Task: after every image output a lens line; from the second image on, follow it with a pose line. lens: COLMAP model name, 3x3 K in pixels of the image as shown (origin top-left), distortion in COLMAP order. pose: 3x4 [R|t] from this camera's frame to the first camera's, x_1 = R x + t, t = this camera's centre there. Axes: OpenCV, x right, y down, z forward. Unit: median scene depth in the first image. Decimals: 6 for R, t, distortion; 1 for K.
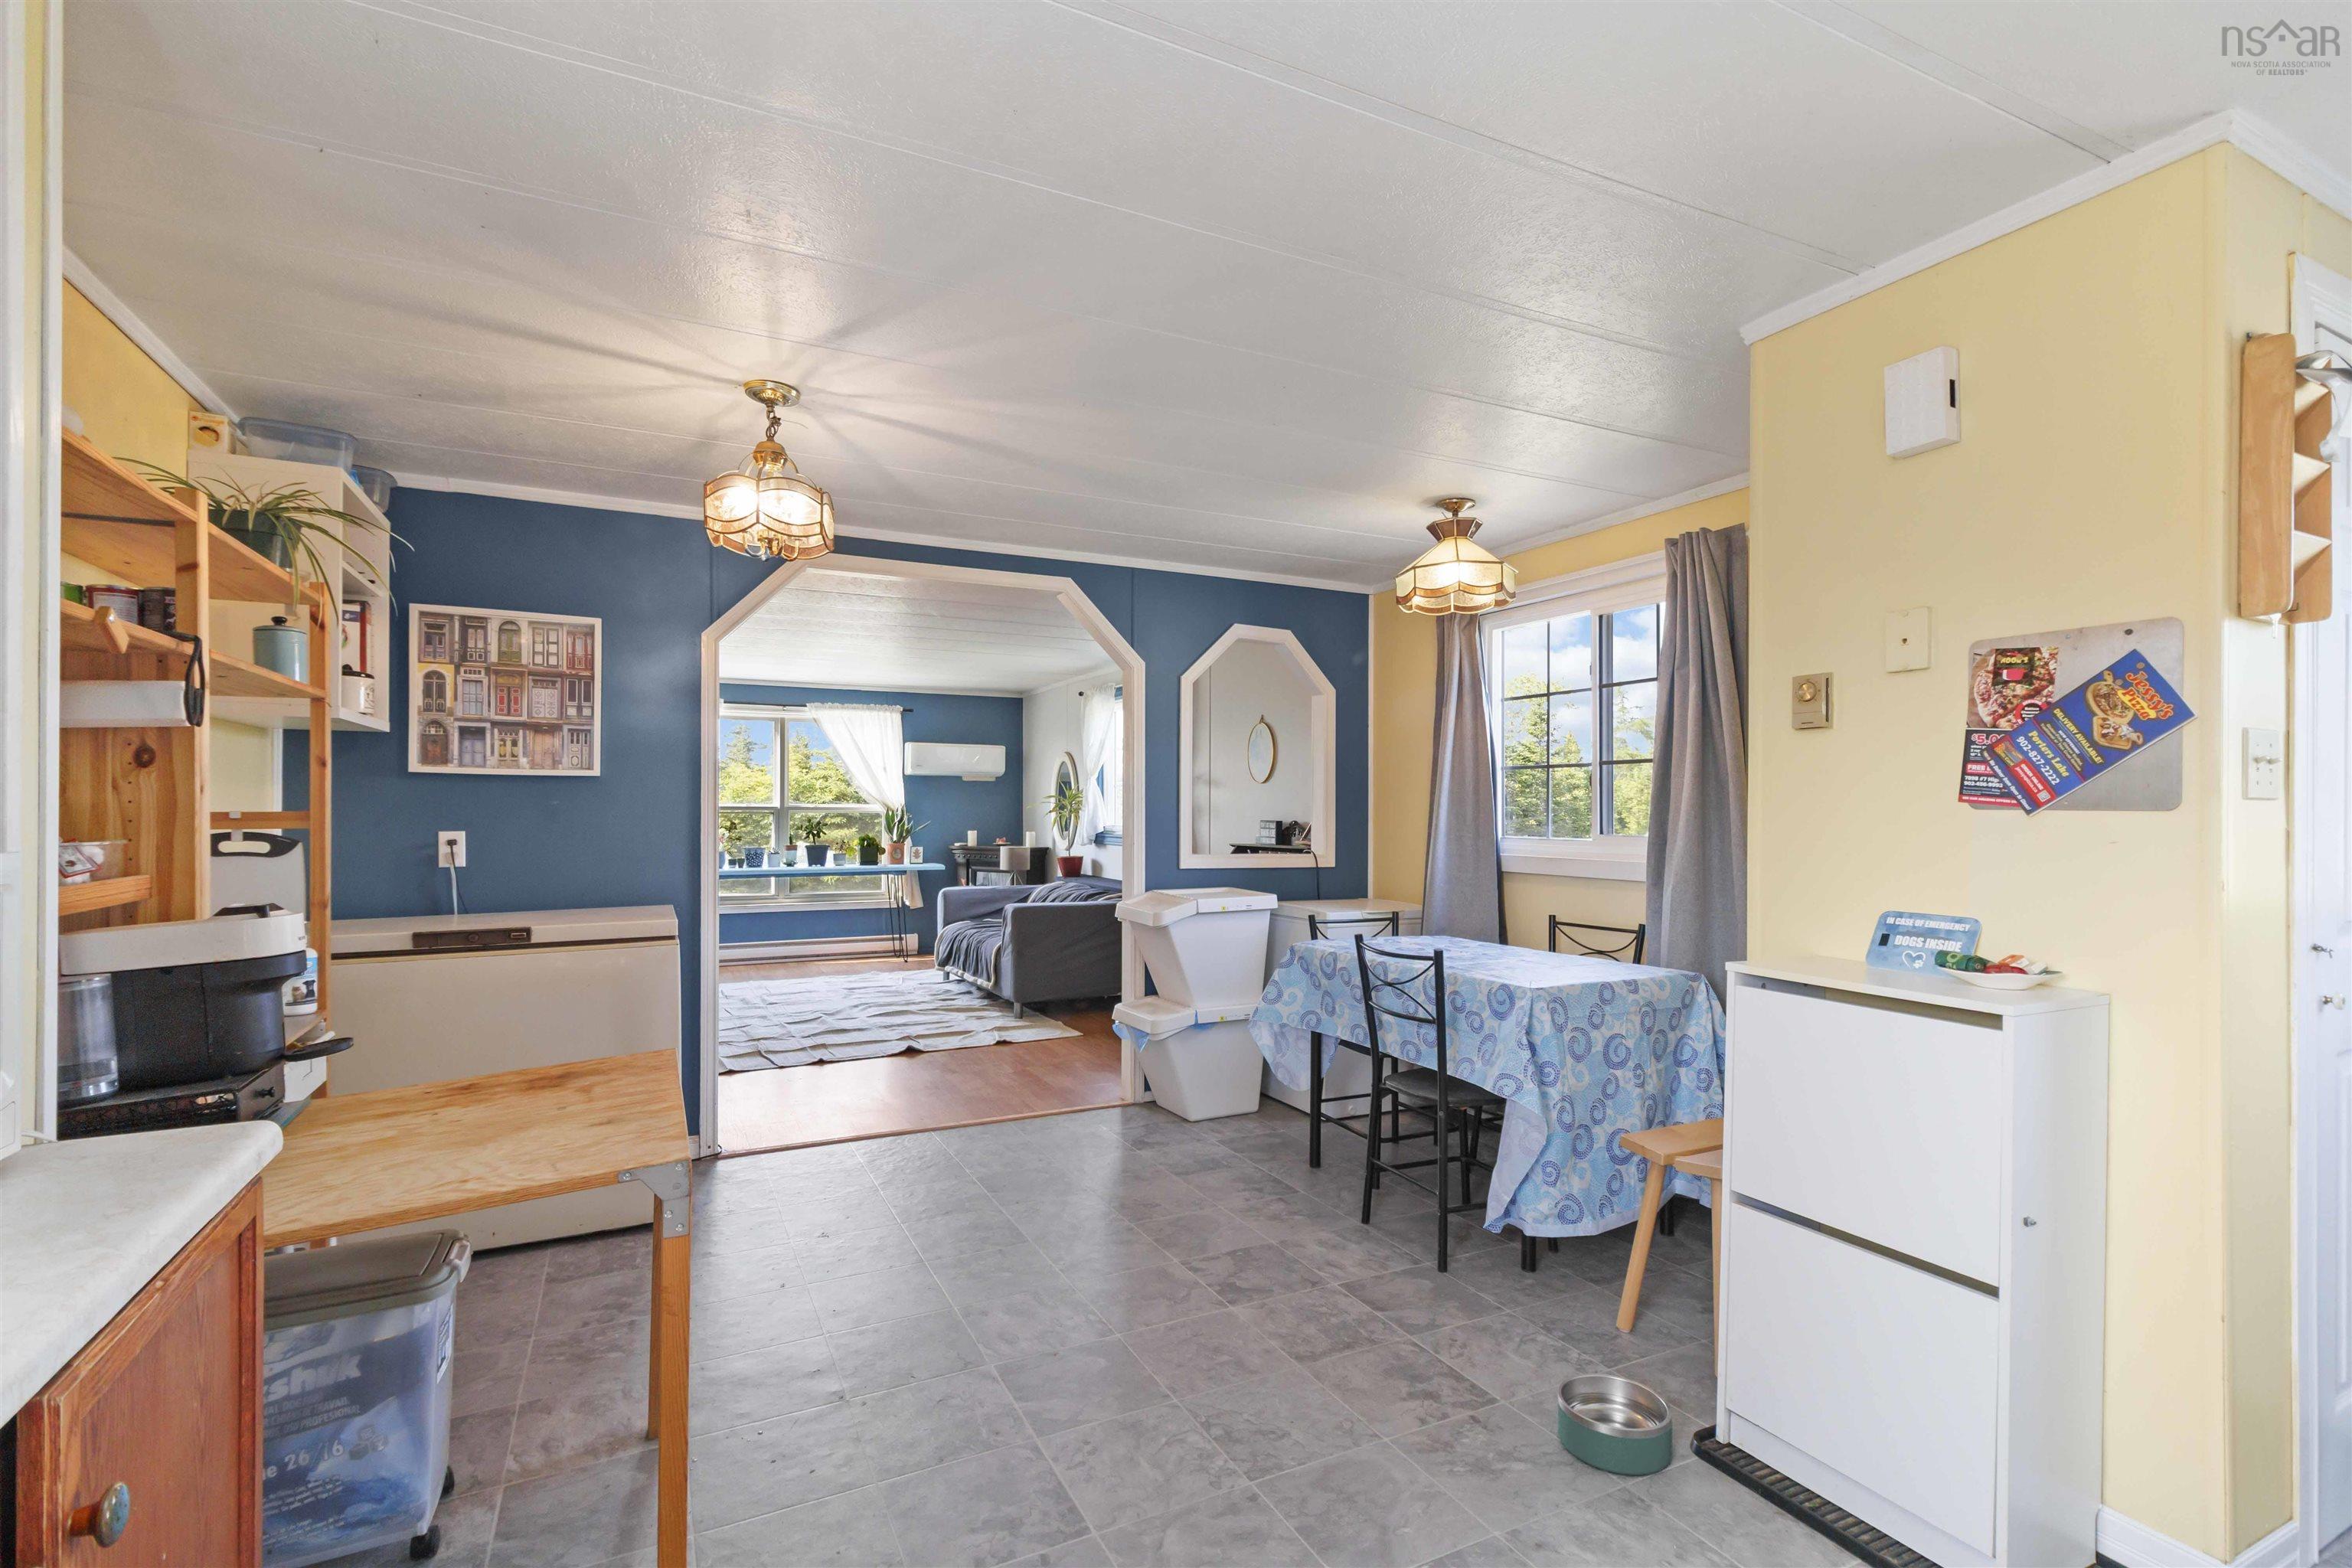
lens RADIAL K [[1081.6, 0, 1180.7], [0, 1081.6, 807.9], [0, 0, 1]] dist [0.001950, 0.000420]
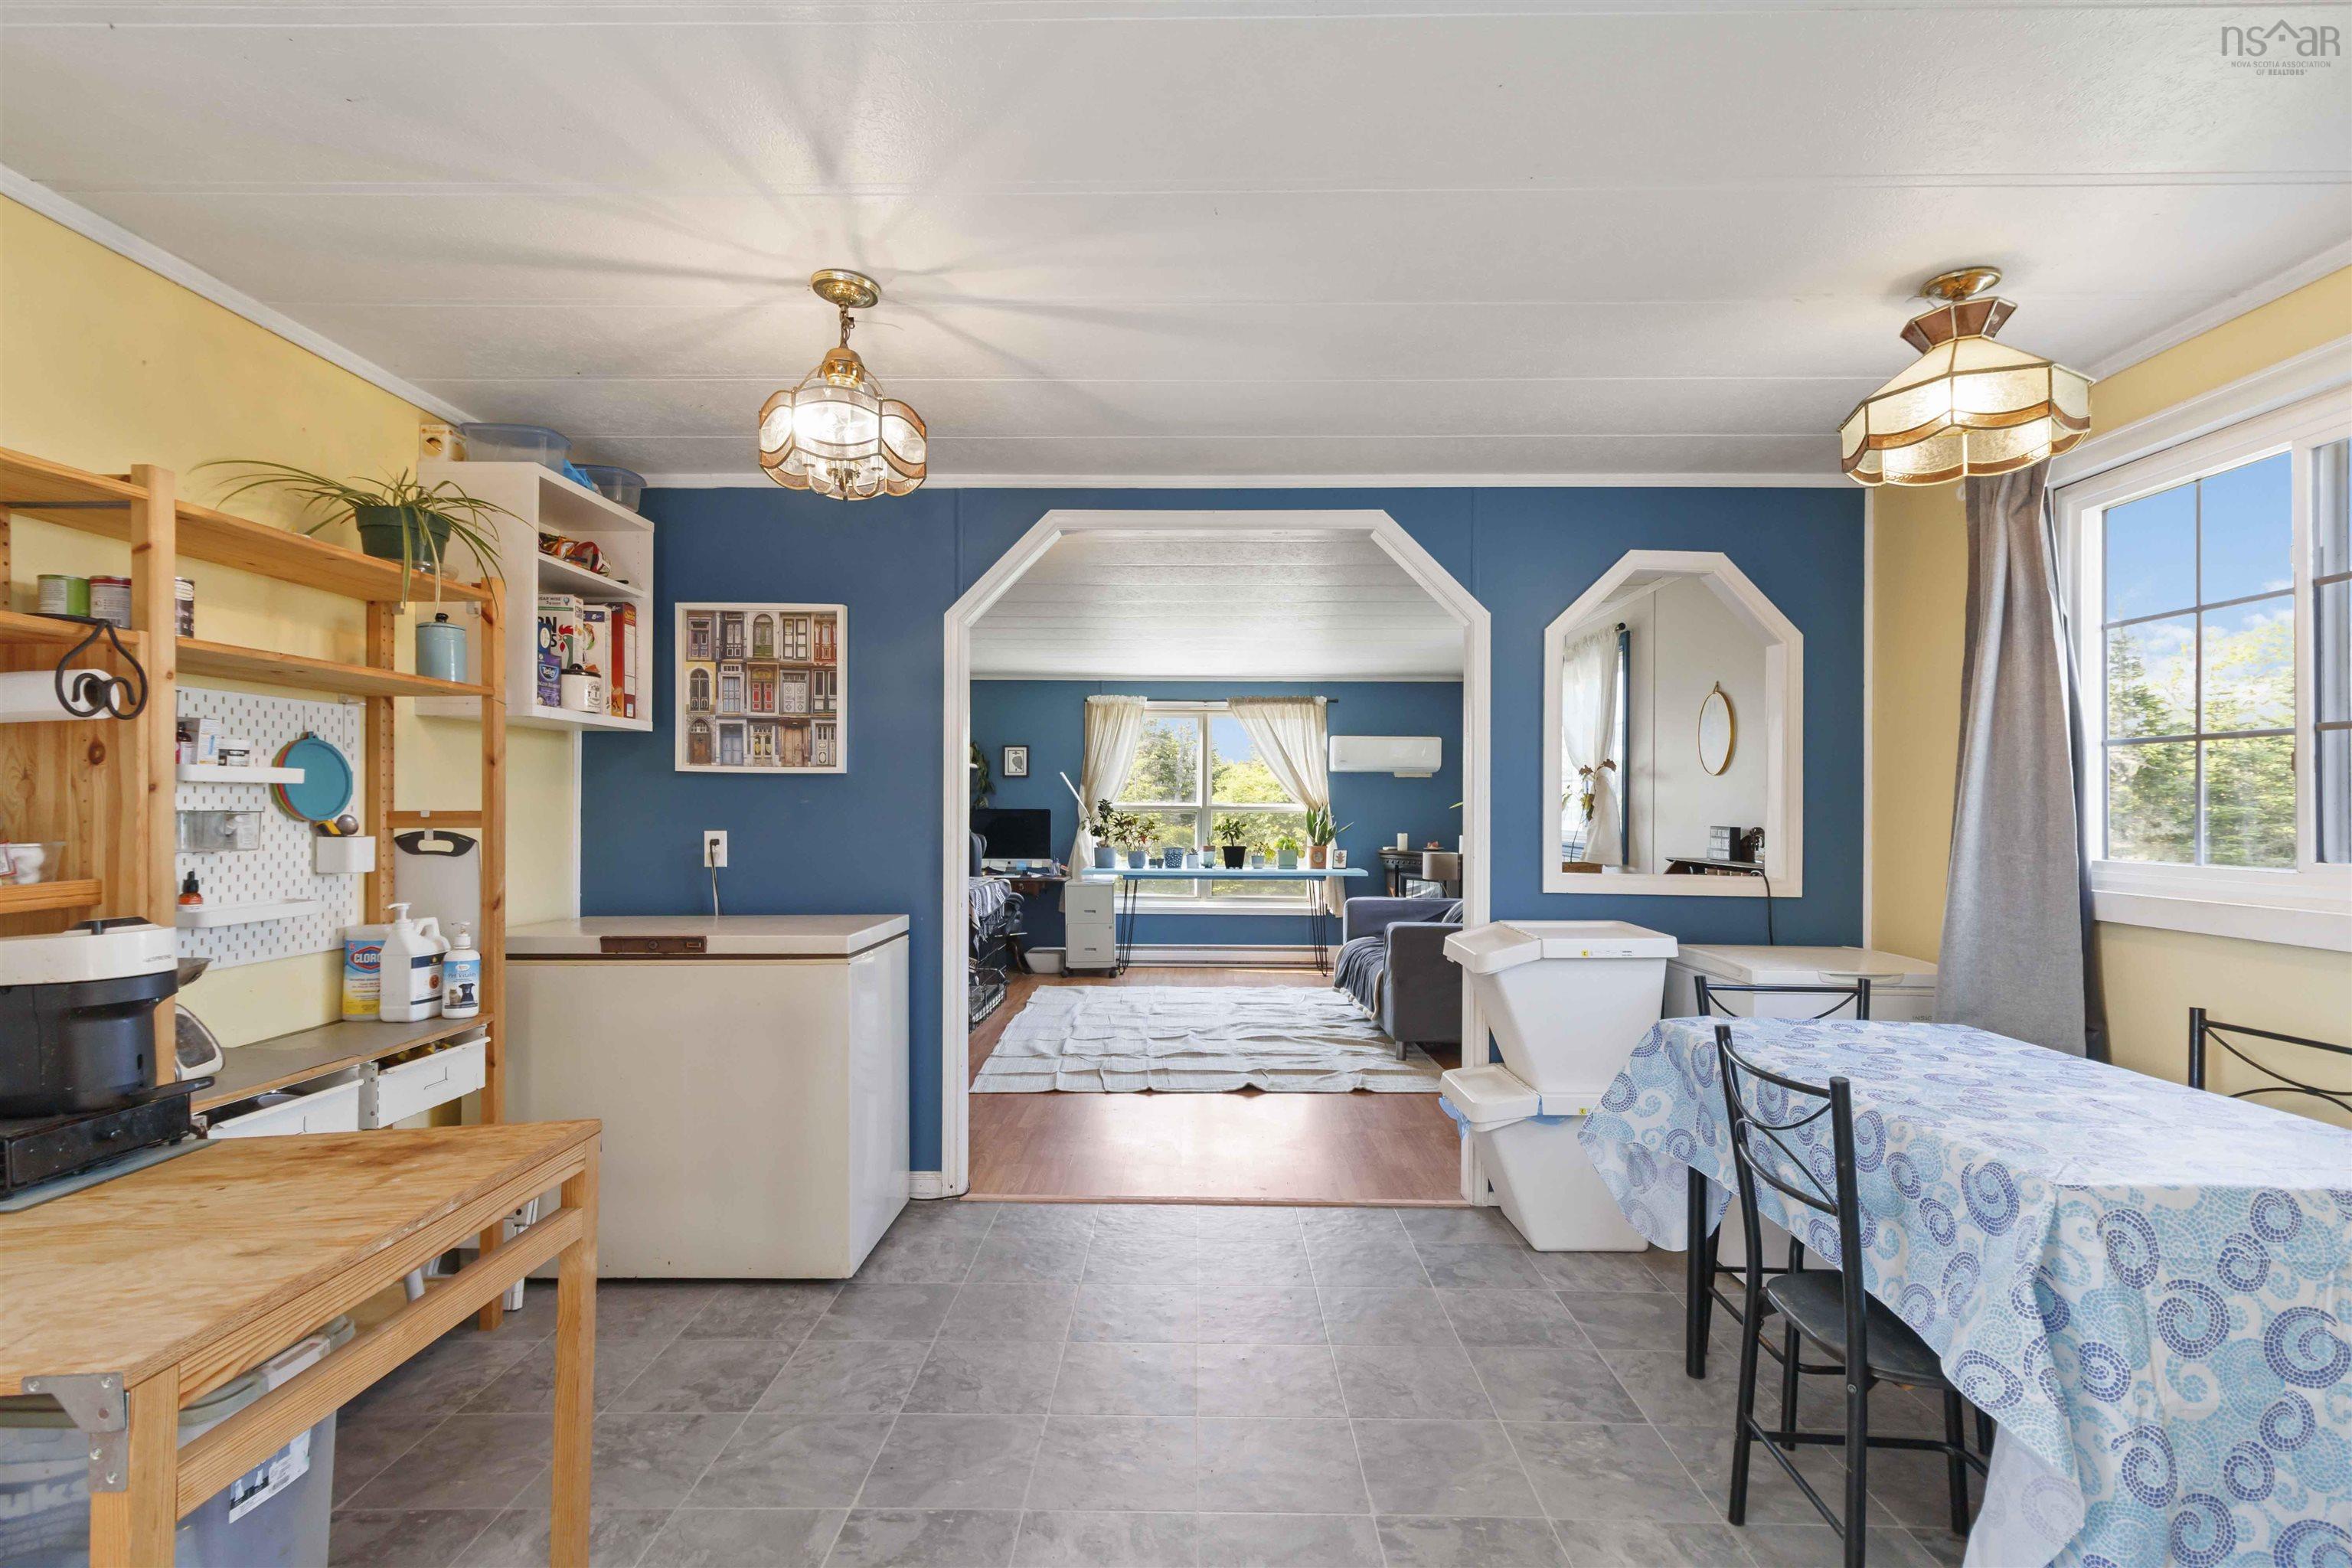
lens RADIAL K [[1096.1, 0, 1179.6], [0, 1096.1, 800.6], [0, 0, 1]] dist [0.003968, 0.000661]
pose [[0.886870, -0.000311, -0.462020, 0.192228], [-0.002370, 0.999984, -0.005222, -0.001947], [0.462014, 0.005727, 0.886854, 0.358473]]
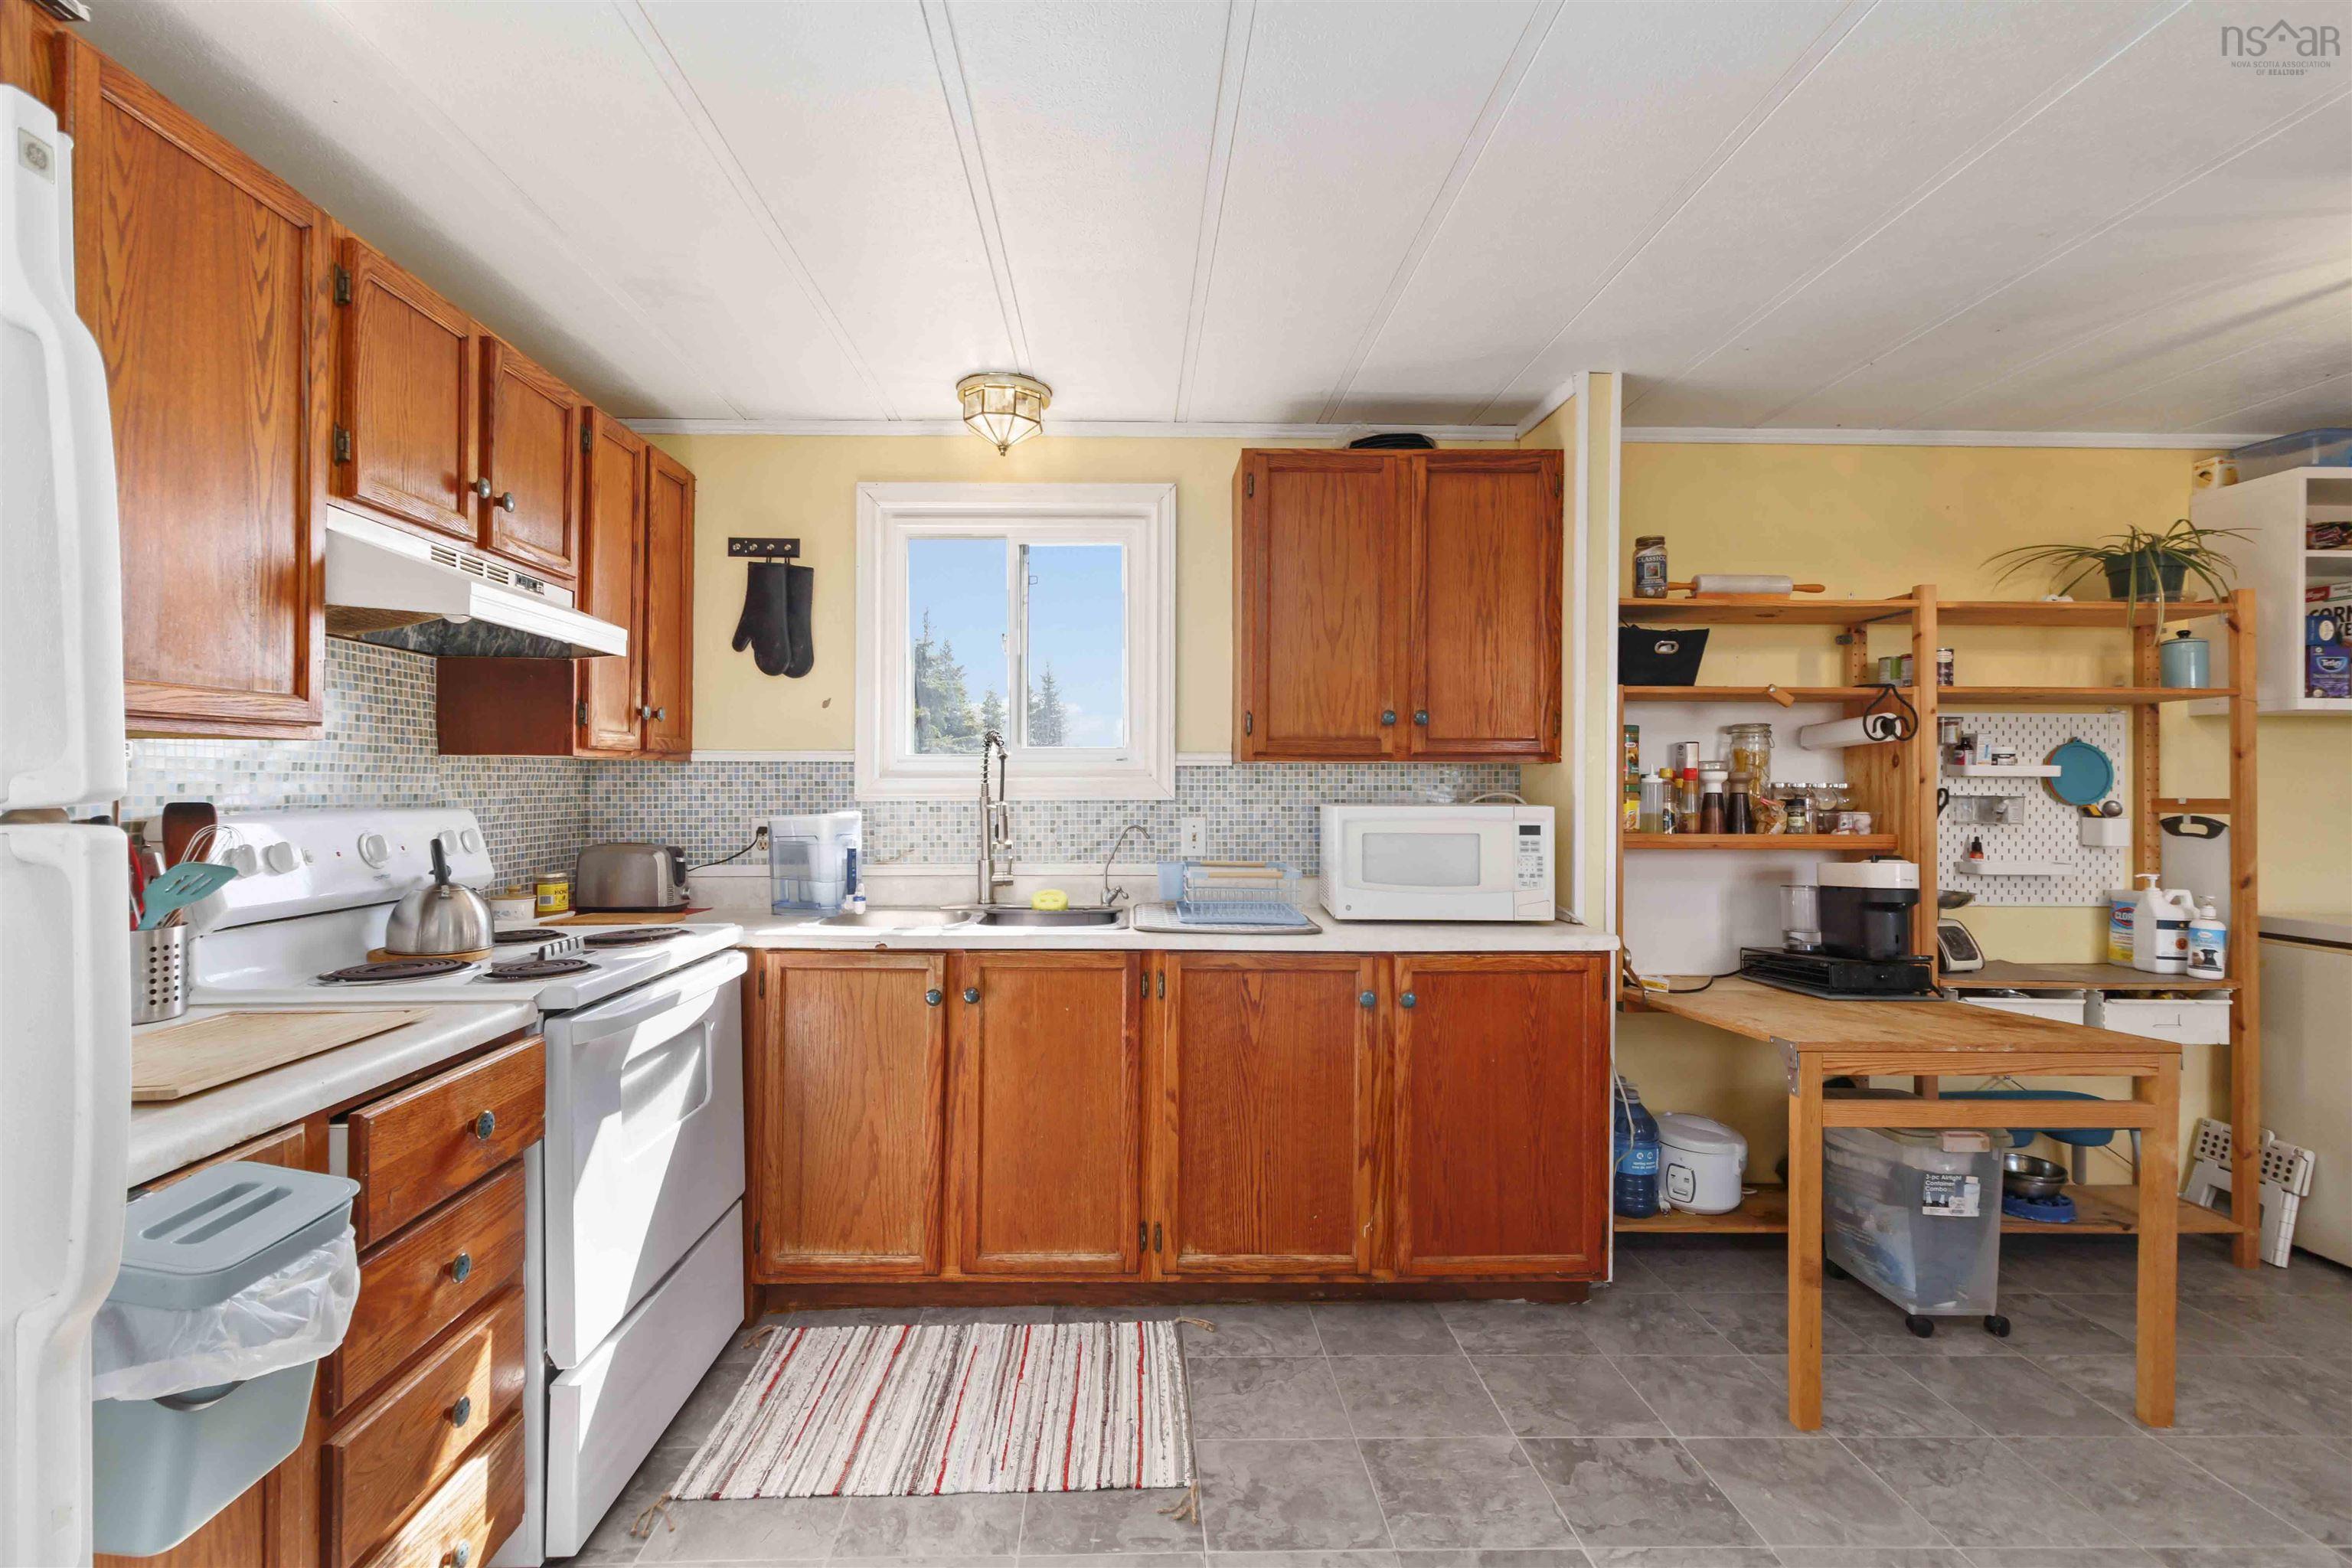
lens RADIAL K [[1092.1, 0, 1148.8], [0, 1092.1, 779.6], [0, 0, 1]] dist [0.002494, 0.000597]
pose [[-0.430798, -0.009469, -0.902399, 0.594287], [-0.009073, 0.999940, -0.006162, 0.000525], [0.902403, 0.005533, -0.430858, 0.427193]]
